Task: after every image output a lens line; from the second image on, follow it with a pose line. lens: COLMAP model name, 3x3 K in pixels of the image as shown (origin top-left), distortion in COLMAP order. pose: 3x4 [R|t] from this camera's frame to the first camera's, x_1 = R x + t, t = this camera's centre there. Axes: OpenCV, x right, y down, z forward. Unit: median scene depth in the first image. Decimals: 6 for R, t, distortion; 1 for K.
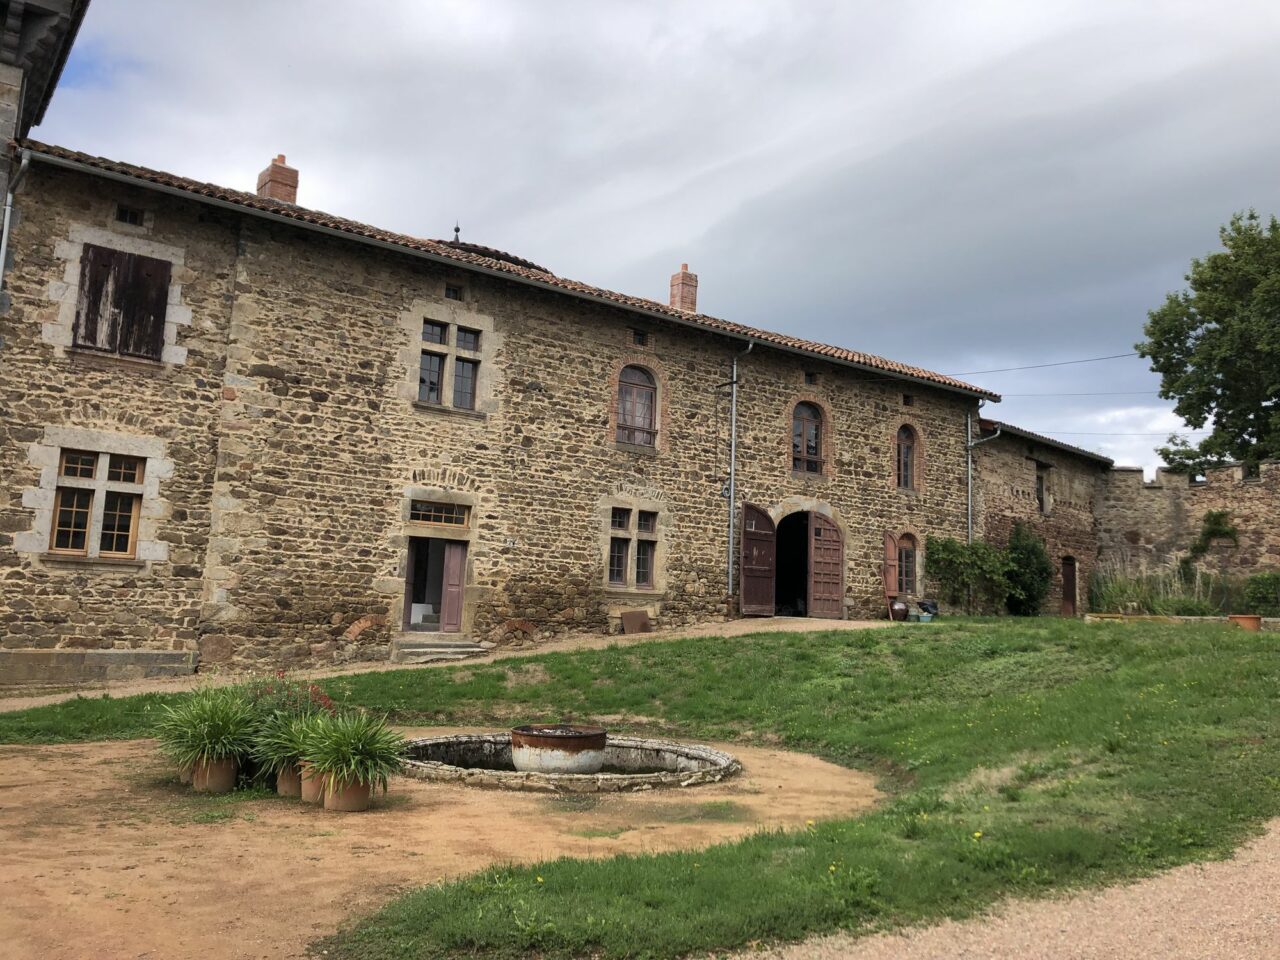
lens RADIAL K [[1036.4, 0, 642.2], [0, 1036.4, 484.9], [0, 0, 1]] dist [0.001052, -0.001333]
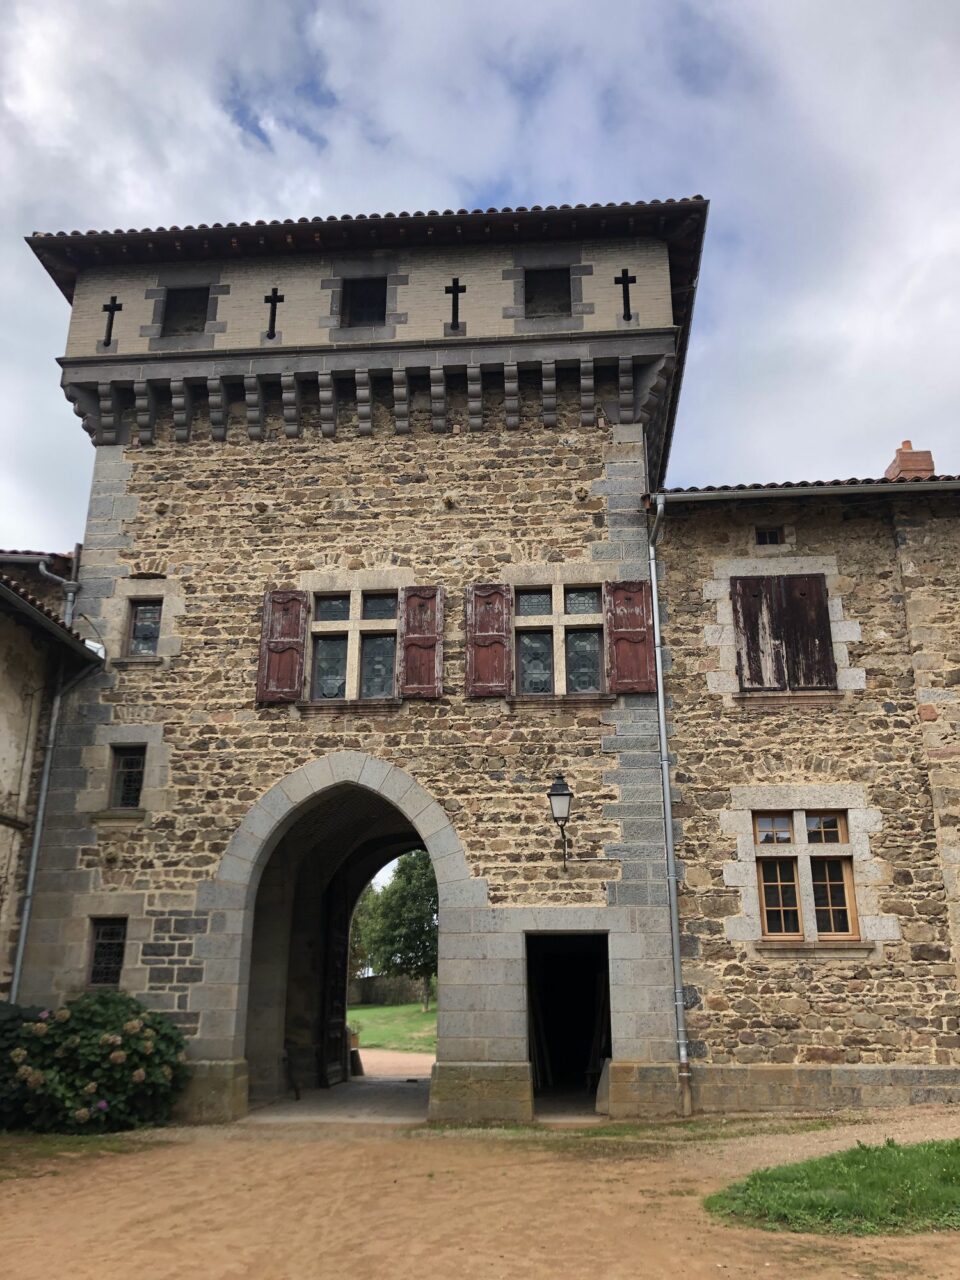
lens RADIAL K [[1051.7, 0, 480.0], [0, 1051.7, 640.0], [0, 0, 1]] dist [0.094945, -0.118964]
pose [[0.740711, -0.253219, -0.622276, -0.144195], [0.124616, 0.961960, -0.243112, 0.013224], [0.660165, 0.102530, 0.744090, 0.184991]]
